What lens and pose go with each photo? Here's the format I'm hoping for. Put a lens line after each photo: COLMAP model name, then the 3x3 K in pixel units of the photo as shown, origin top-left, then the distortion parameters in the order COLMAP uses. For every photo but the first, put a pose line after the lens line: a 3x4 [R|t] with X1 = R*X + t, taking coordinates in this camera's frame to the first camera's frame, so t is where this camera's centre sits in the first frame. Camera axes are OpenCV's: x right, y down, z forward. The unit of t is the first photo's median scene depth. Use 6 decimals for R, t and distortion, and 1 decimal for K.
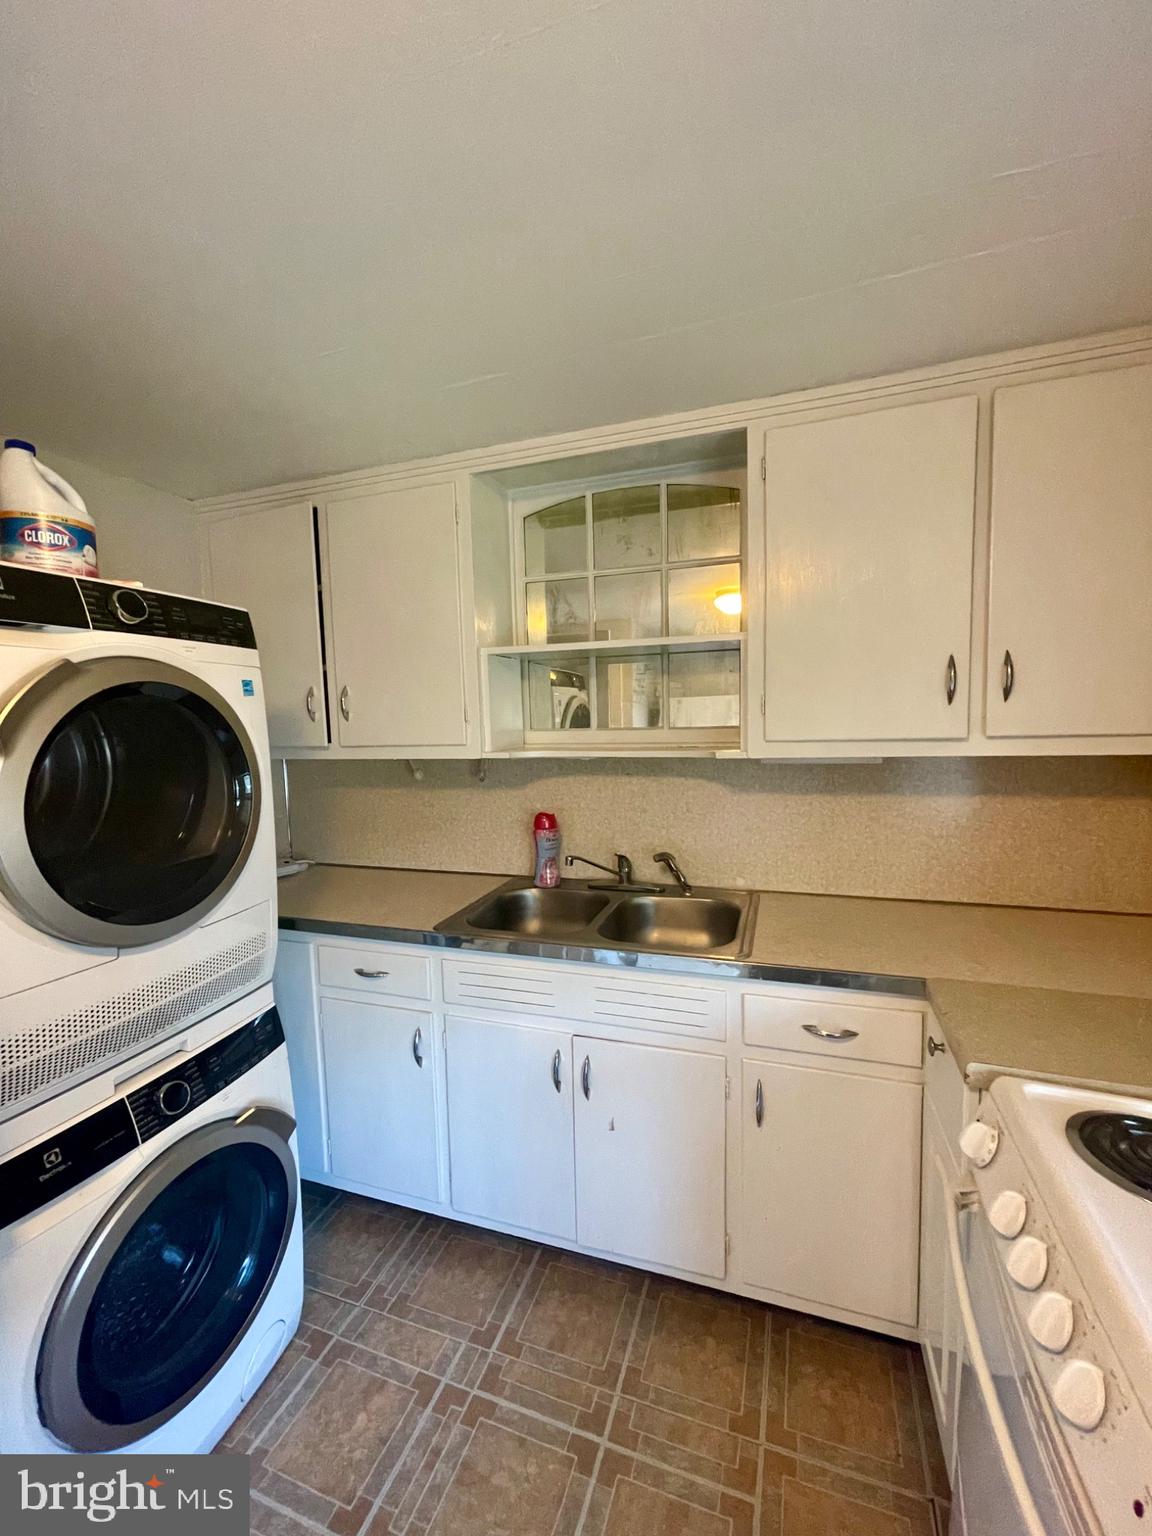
lens RADIAL K [[626.1, 0, 578.7], [0, 626.1, 775.0], [0, 0, 1]] dist [-0.001168, 0.000388]
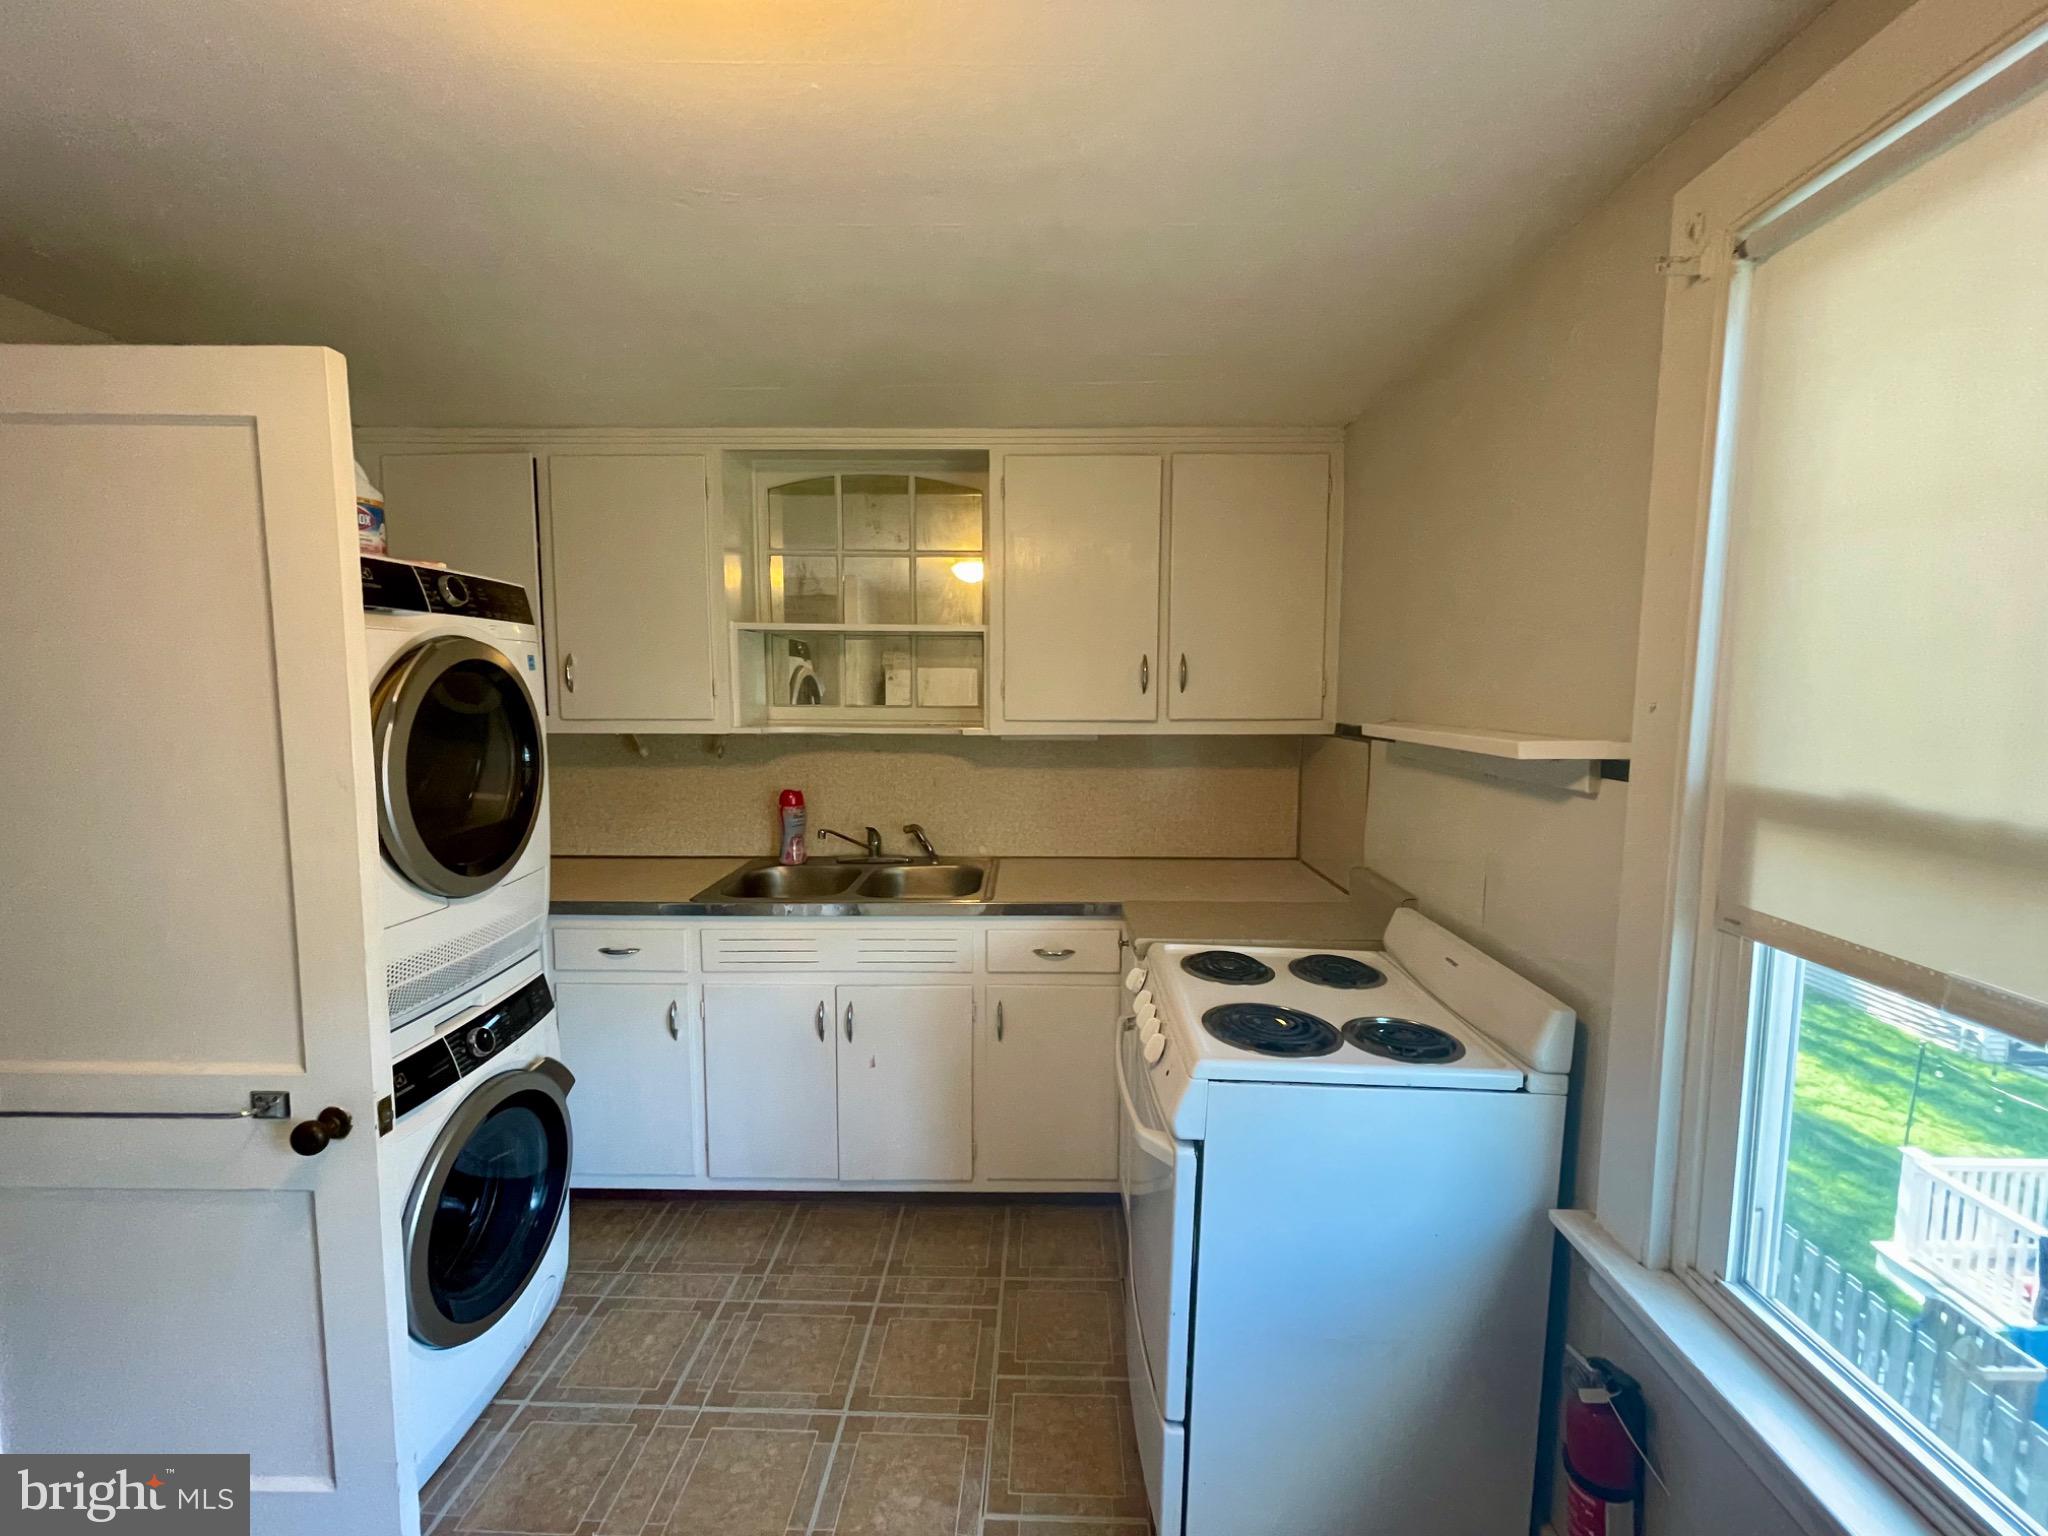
lens RADIAL K [[834.8, 0, 1029.1], [0, 834.8, 767.1], [0, 0, 1]] dist [-0.001168, 0.000388]
pose [[0.950072, -0.002680, 0.312021, -0.138567], [0.001315, 0.999989, 0.004584, 0.024749], [-0.312029, -0.003945, 0.950064, -0.473044]]
